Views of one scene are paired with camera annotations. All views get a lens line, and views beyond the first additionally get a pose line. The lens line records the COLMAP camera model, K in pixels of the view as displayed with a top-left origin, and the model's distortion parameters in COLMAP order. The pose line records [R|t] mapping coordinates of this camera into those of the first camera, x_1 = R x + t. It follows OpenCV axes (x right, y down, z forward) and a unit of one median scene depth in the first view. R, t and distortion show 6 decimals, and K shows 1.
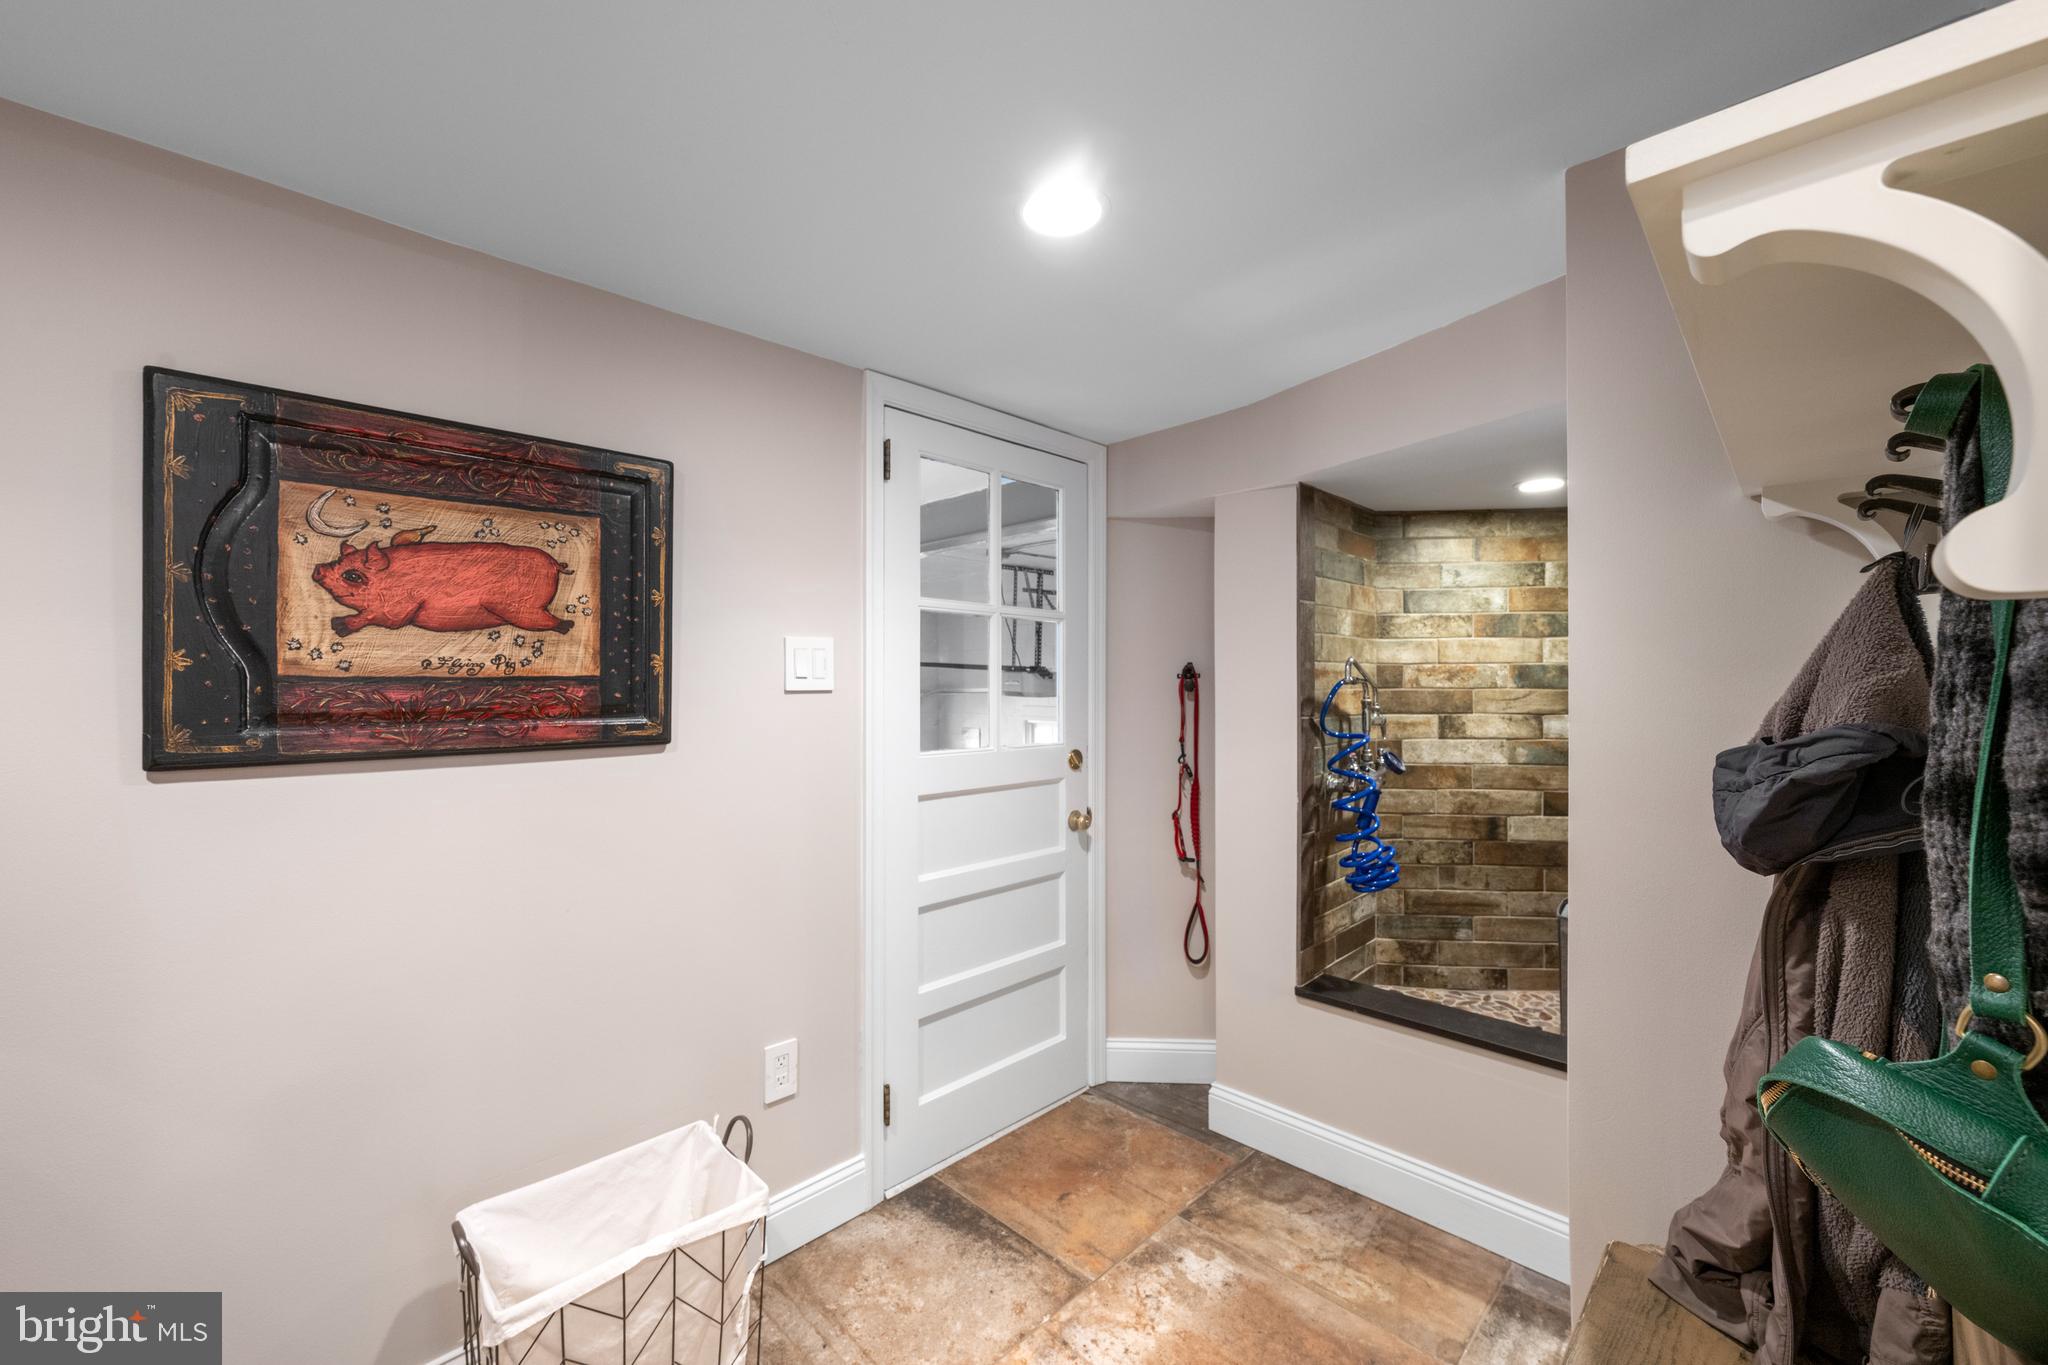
lens RADIAL K [[820.8, 0, 1009.3], [0, 820.8, 682.6], [0, 0, 1]] dist [-0.001009, -0.000202]
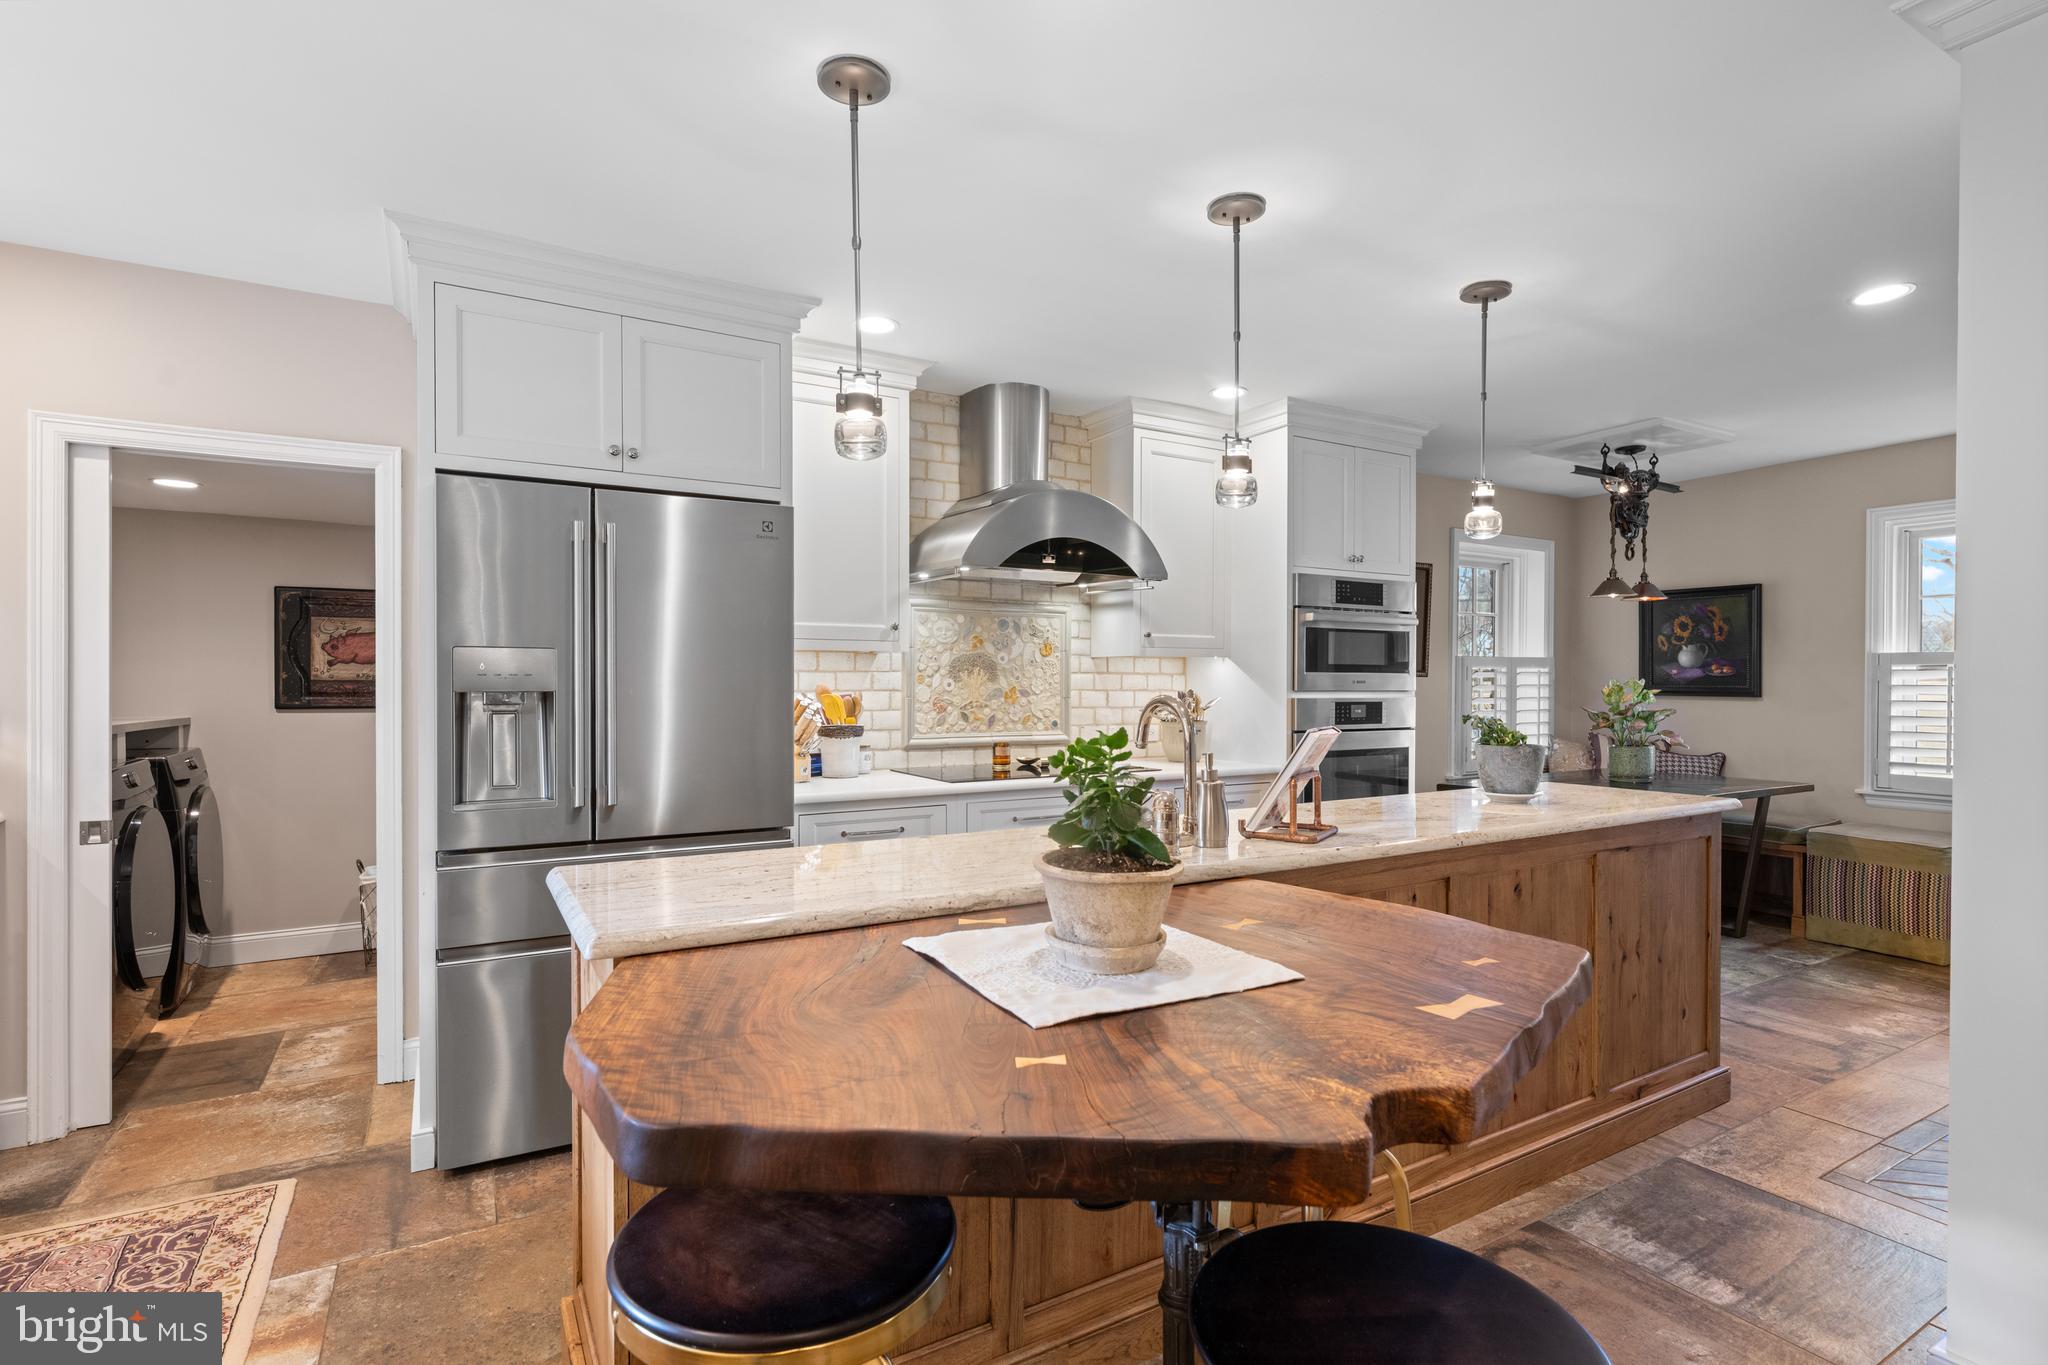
lens RADIAL K [[976.7, 0, 980.2], [0, 976.7, 685.0], [0, 0, 1]] dist [-0.004296, -0.001916]
pose [[0.968106, 0.003603, -0.250514, 2.428960], [-0.002859, 0.999990, 0.003333, -0.008106], [0.250524, -0.002510, 0.968107, -1.893758]]
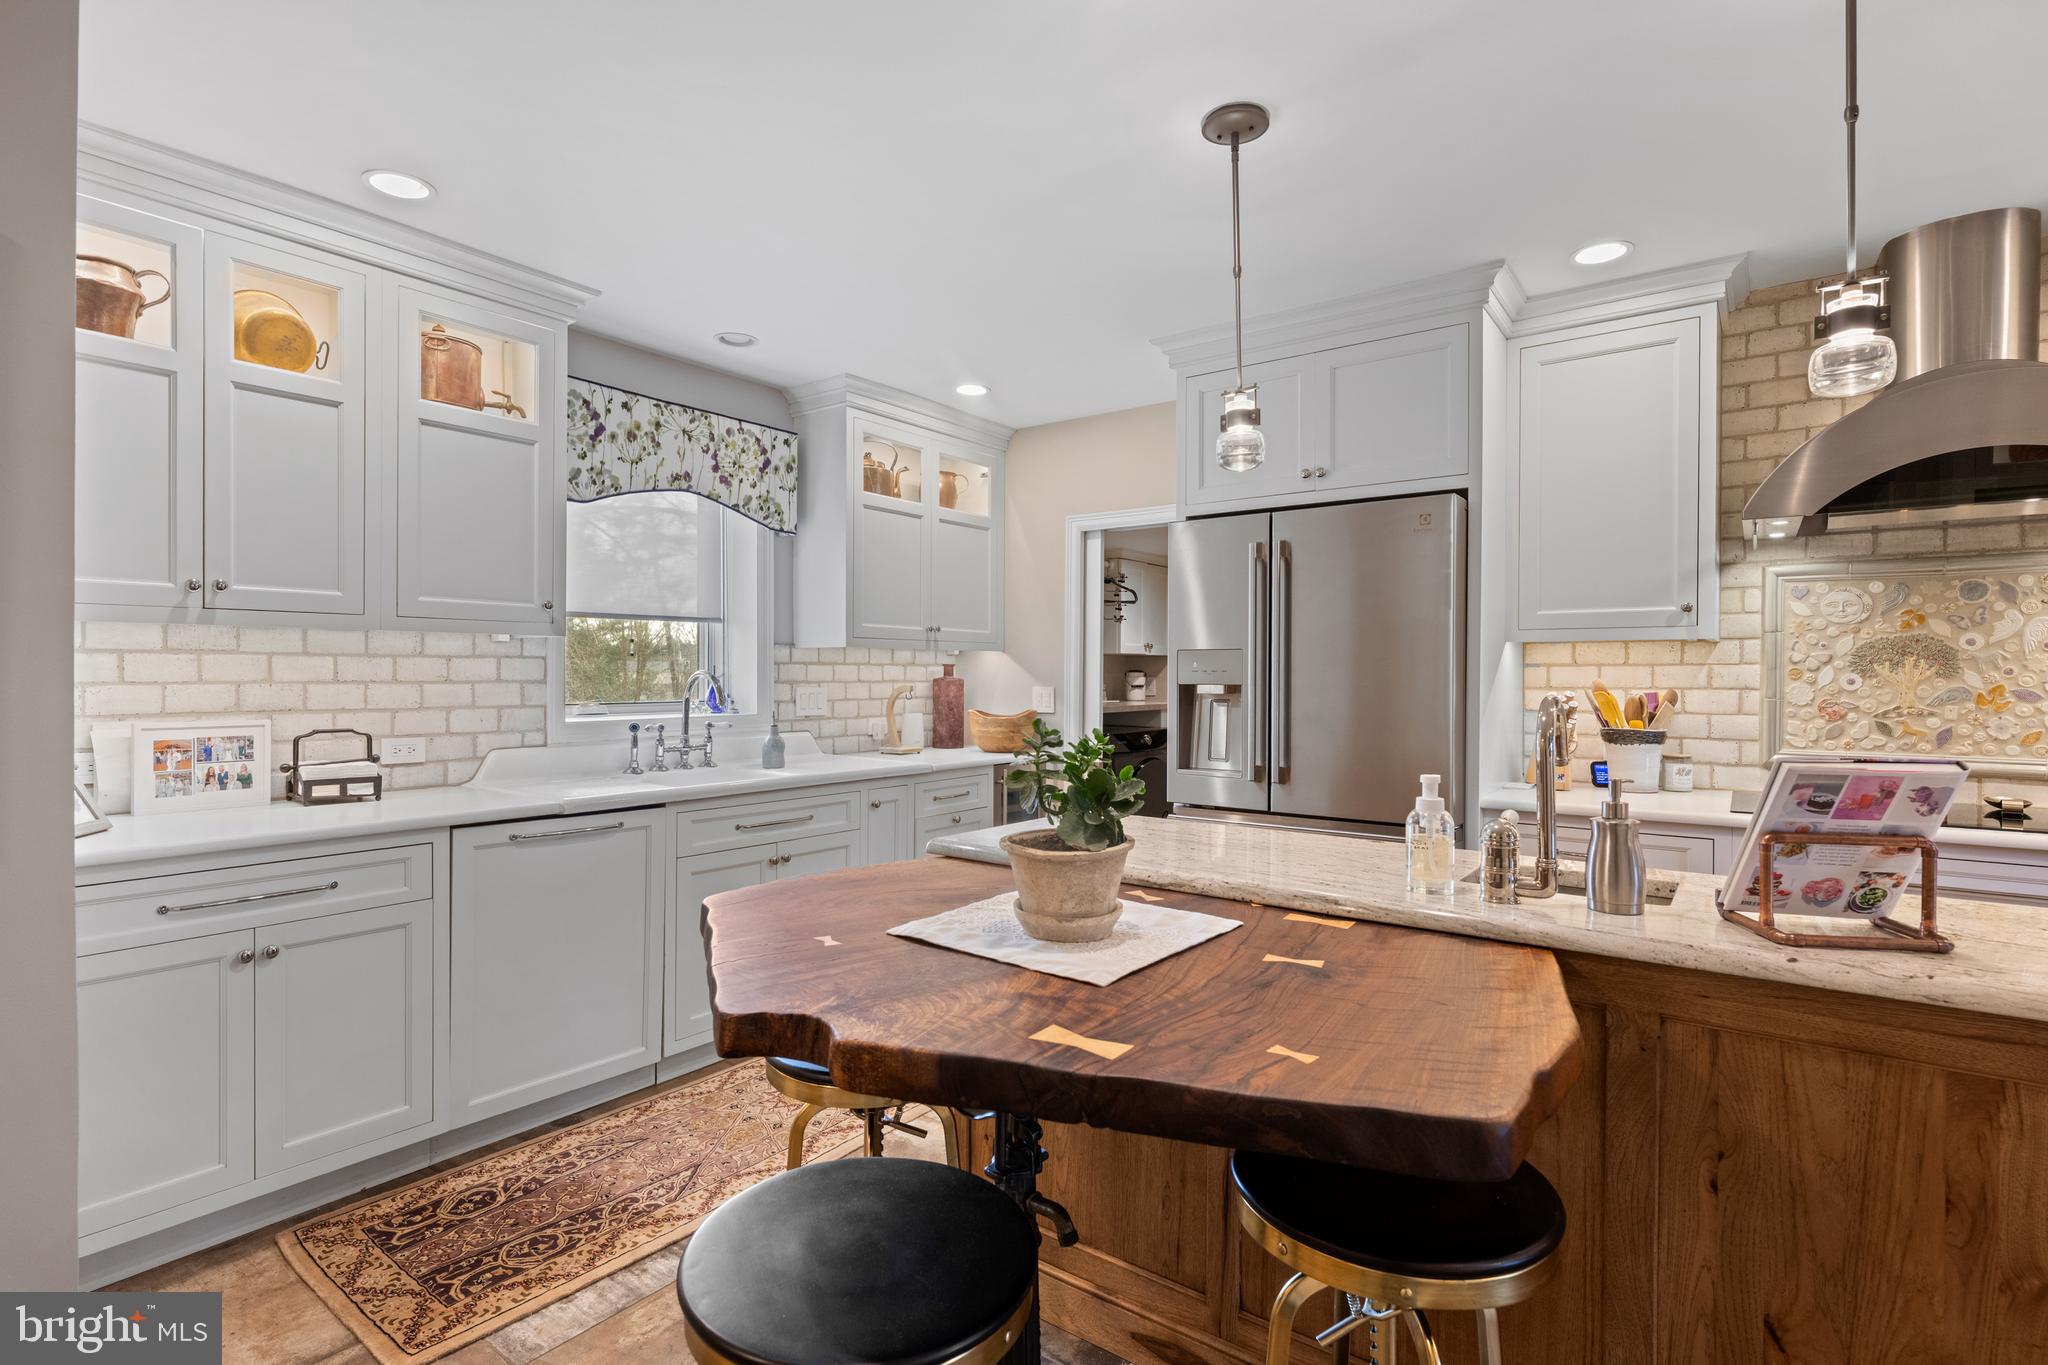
lens RADIAL K [[976.7, 0, 1027.7], [0, 976.7, 676.6], [0, 0, 1]] dist [-0.004296, -0.001916]
pose [[0.158602, 0.003751, -0.987335, 4.022907], [-0.002032, 0.999992, 0.003473, -0.018009], [0.987341, 0.001455, 0.158608, -0.594047]]
